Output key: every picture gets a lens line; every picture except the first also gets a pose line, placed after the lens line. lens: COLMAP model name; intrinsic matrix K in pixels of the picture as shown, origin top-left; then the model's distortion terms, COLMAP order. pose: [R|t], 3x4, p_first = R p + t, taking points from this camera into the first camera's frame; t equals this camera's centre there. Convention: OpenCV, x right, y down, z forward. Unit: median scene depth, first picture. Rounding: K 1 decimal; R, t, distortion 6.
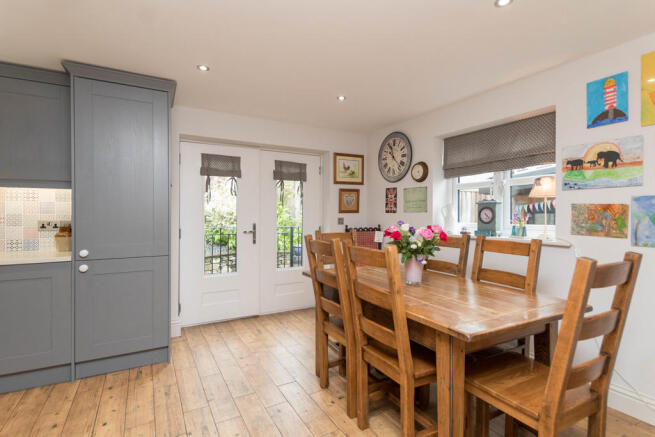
lens RADIAL K [[317.4, 0, 324.2], [0, 317.4, 216.5], [0, 0, 1]] dist [0.001151, 0.000202]
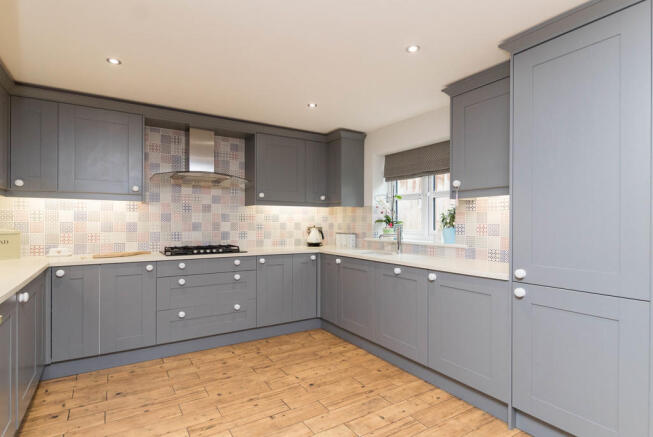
lens RADIAL K [[330.1, 0, 324.7], [0, 330.1, 213.9], [0, 0, 1]] dist [0.007194, -0.000053]
pose [[0.071173, -0.027356, -0.997089, 0.047544], [-0.012809, 0.999516, -0.028337, -0.005339], [0.997382, 0.014789, 0.070788, 0.447988]]
